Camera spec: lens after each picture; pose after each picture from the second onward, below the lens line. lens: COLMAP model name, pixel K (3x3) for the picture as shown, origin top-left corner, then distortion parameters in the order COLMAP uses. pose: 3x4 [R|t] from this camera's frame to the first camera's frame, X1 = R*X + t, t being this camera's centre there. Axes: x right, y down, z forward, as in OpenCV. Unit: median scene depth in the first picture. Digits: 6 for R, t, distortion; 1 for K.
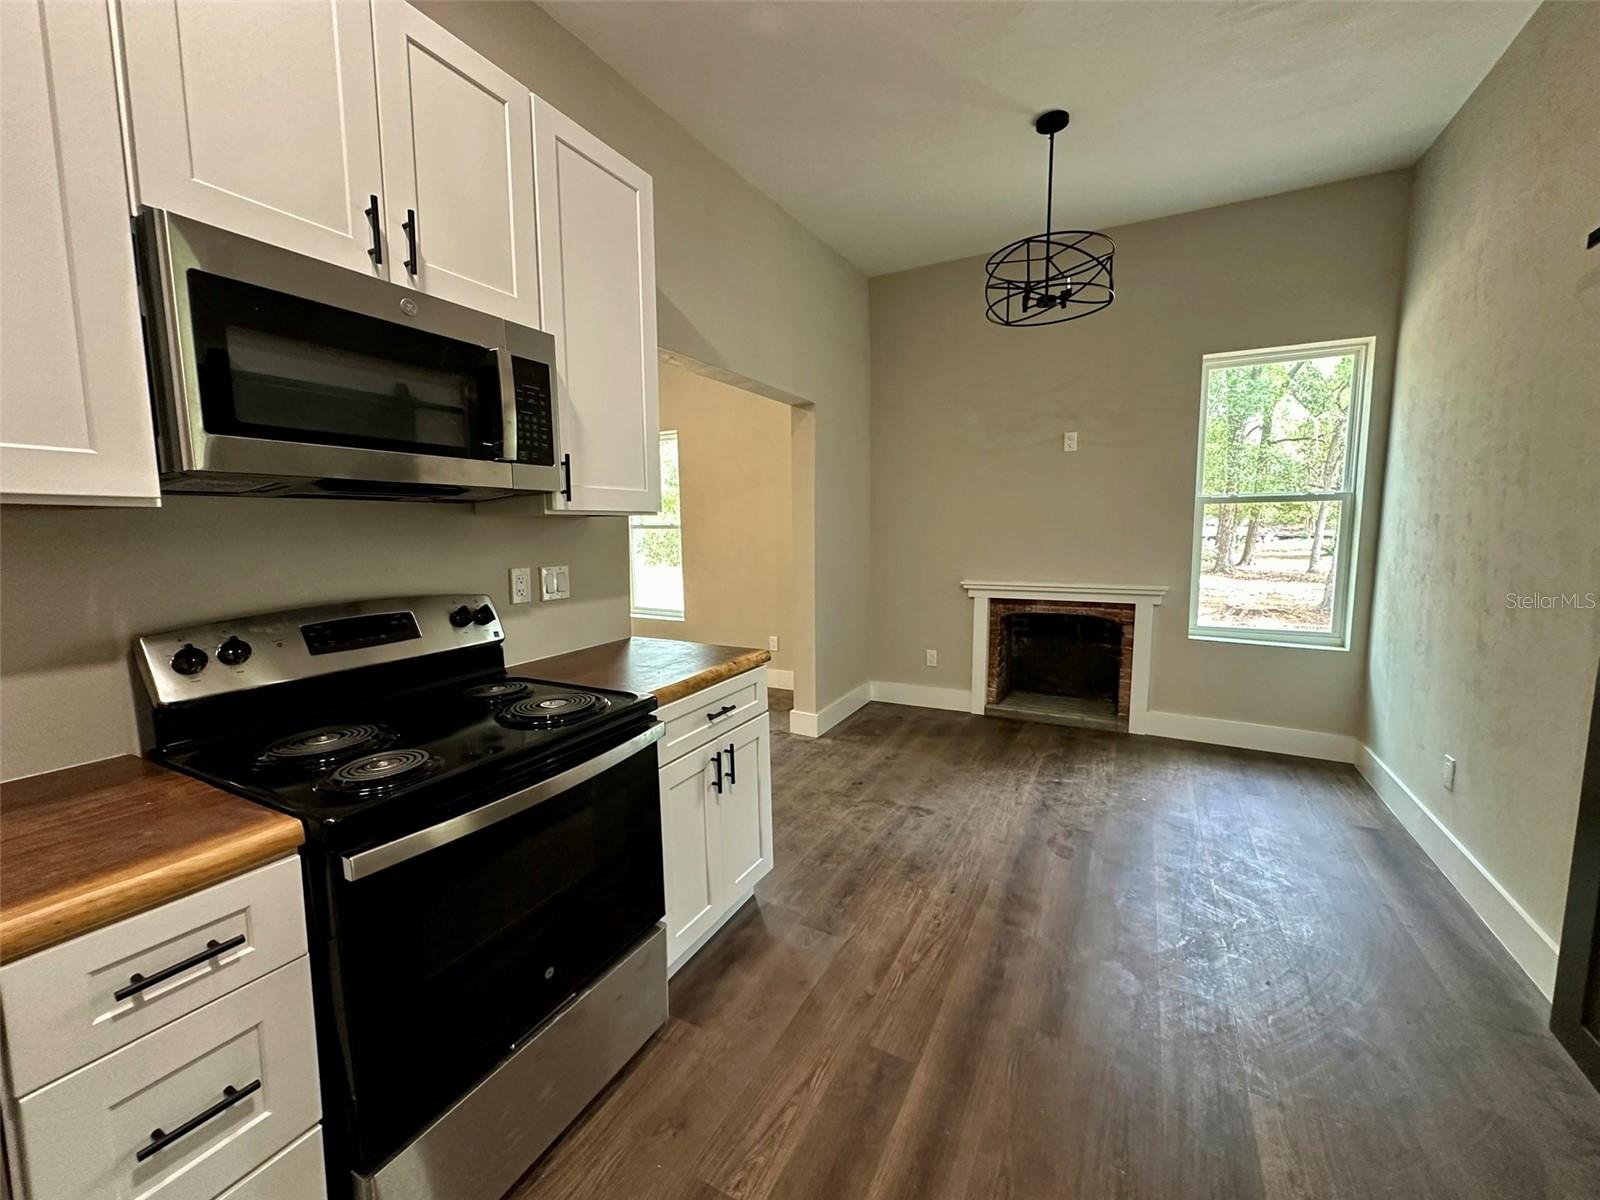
lens RADIAL K [[636.9, 0, 799.2], [0, 636.9, 597.5], [0, 0, 1]] dist [-0.002277, 0.000044]
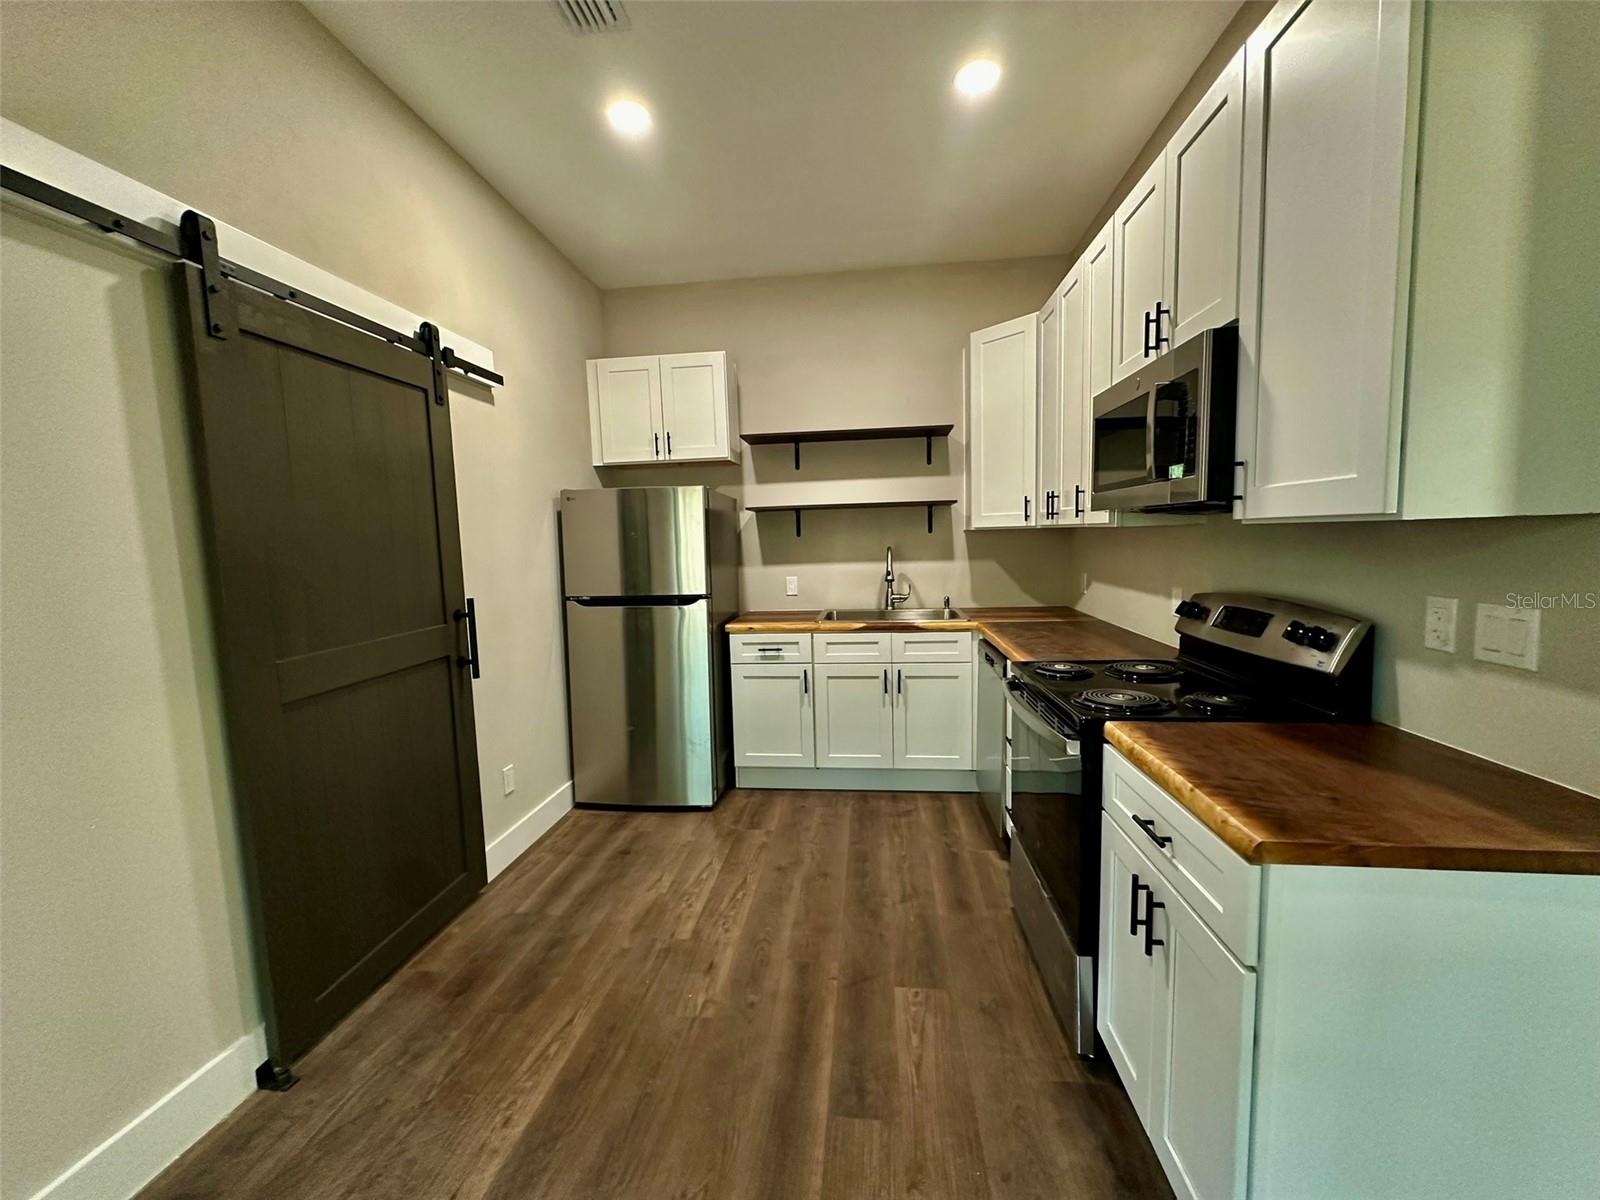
lens RADIAL K [[636.9, 0, 799.2], [0, 636.9, 597.5], [0, 0, 1]] dist [-0.002277, 0.000044]
pose [[-0.927798, 0.070913, -0.366281, 0.449526], [-0.005046, 0.979295, 0.202377, -0.190104], [0.373048, 0.189613, -0.908230, 1.470816]]
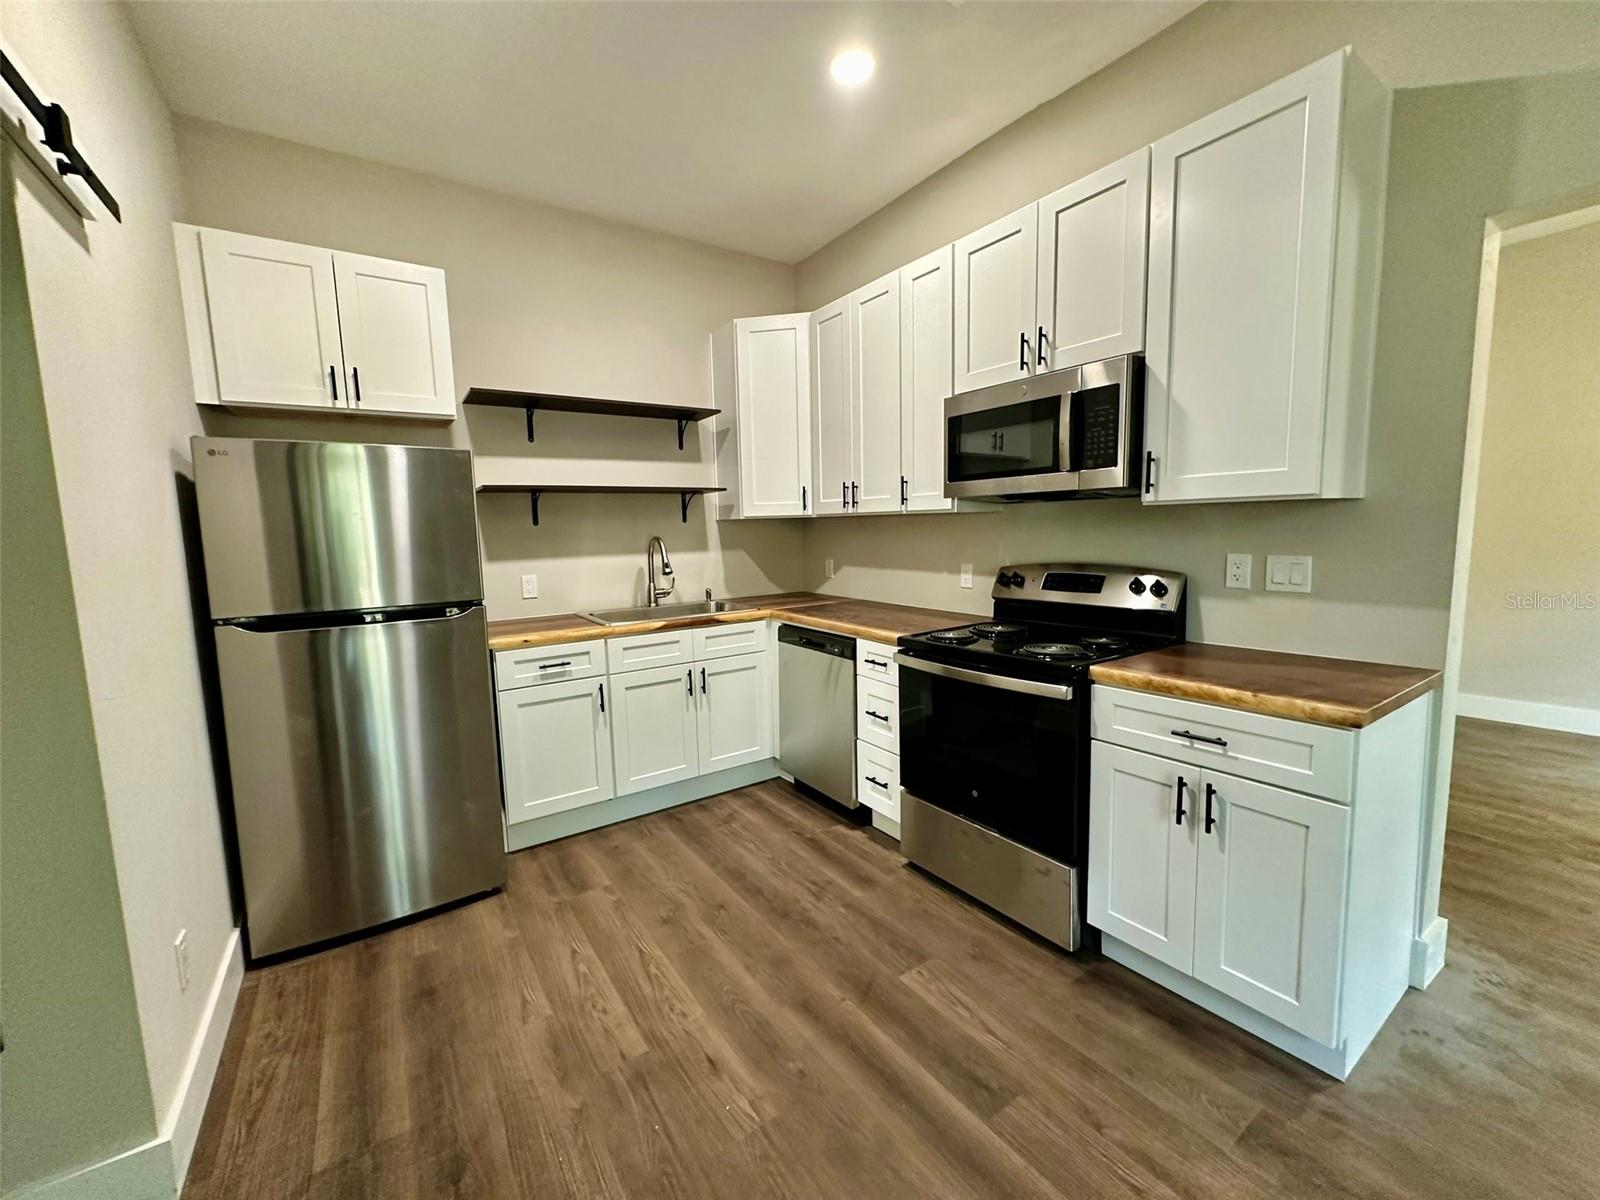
lens RADIAL K [[638.3, 0, 800.6], [0, 638.3, 595.8], [0, 0, 1]] dist [-0.002360, 0.000760]
pose [[-0.461959, 0.117448, -0.879090, 0.871247], [-0.071305, 0.983066, 0.168810, -0.112063], [0.884030, 0.140666, -0.445762, 0.921122]]
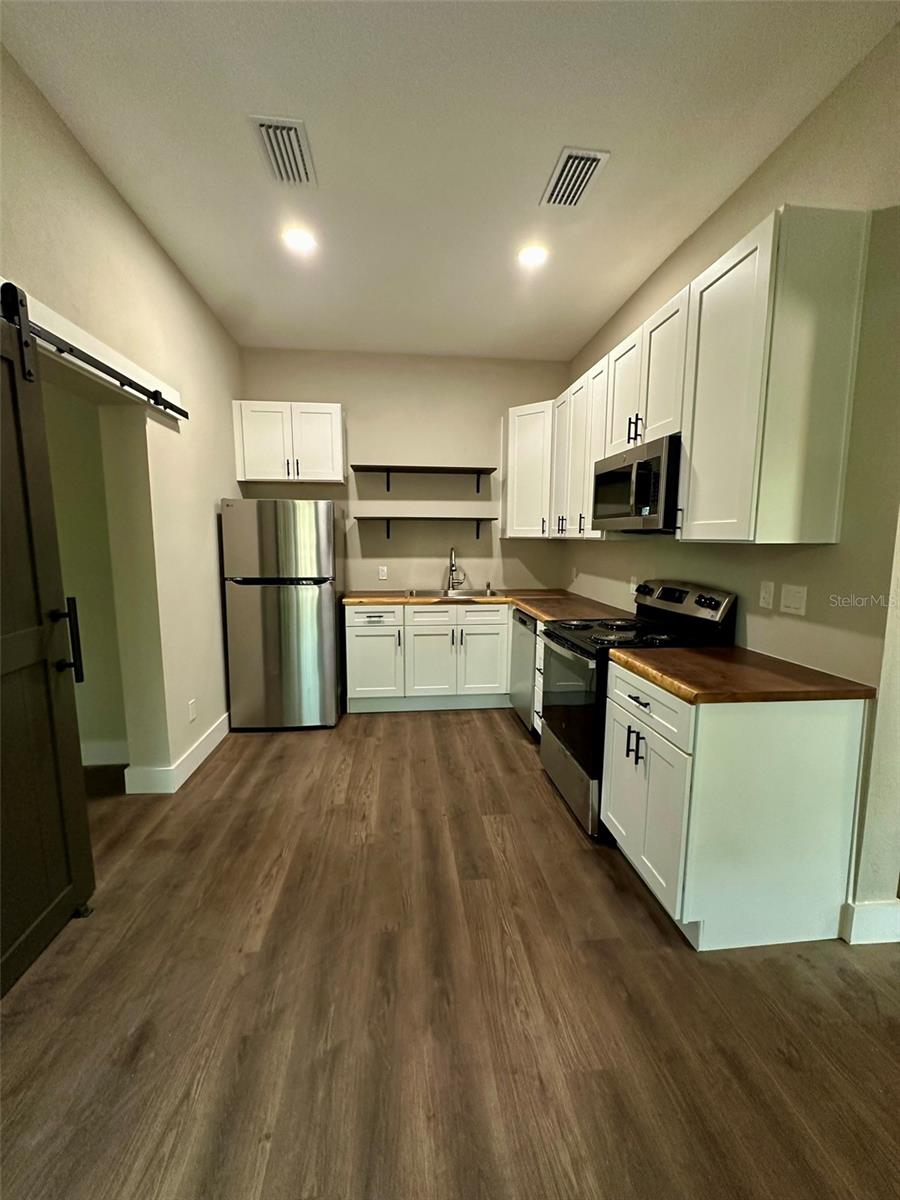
lens RADIAL K [[478.7, 0, 452.1], [0, 478.7, 600.9], [0, 0, 1]] dist [-0.002360, 0.000760]
pose [[-0.823414, 0.079361, -0.561864, 0.720411], [-0.061953, 0.971679, 0.228038, -0.210280], [0.564049, 0.222578, -0.795178, 1.560362]]
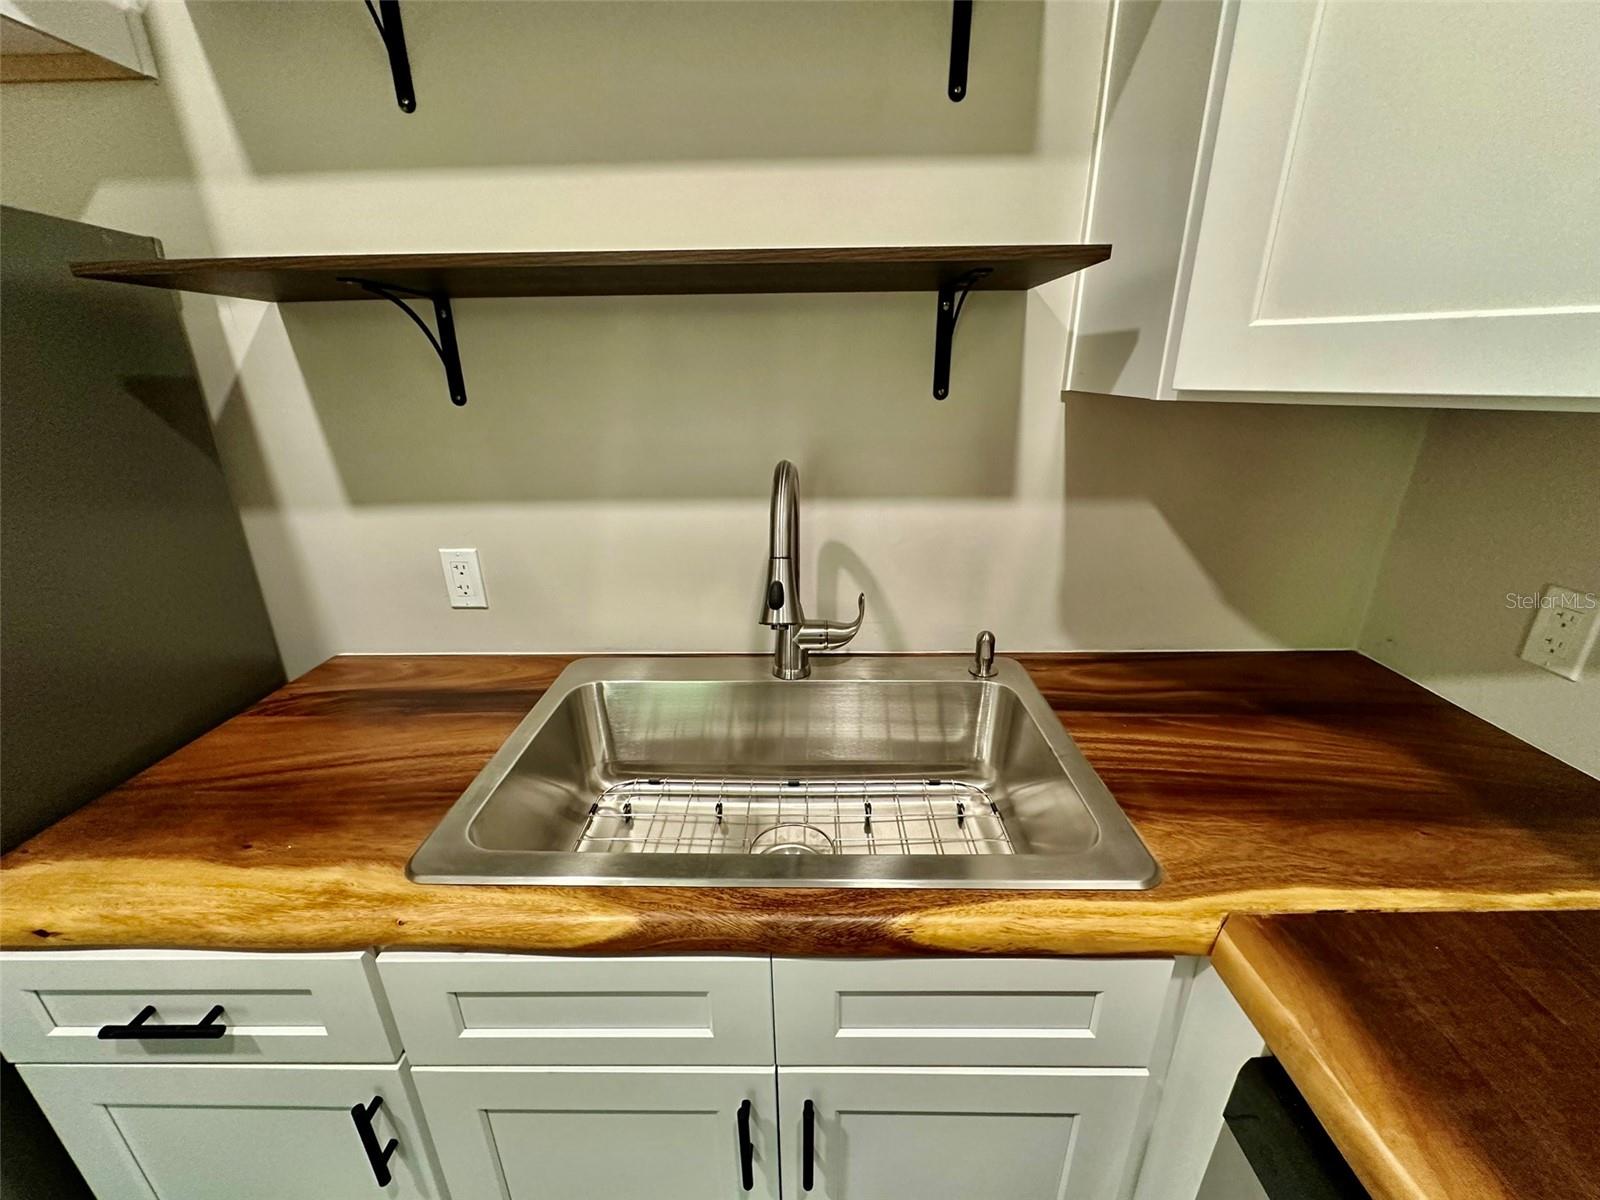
lens RADIAL K [[638.3, 0, 800.6], [0, 638.3, 595.8], [0, 0, 1]] dist [-0.002360, 0.000760]
pose [[-0.886260, 0.171501, -0.430268, -0.345547], [-0.035531, 0.901018, 0.432324, -0.059970], [0.461823, 0.398439, -0.792443, 0.152880]]
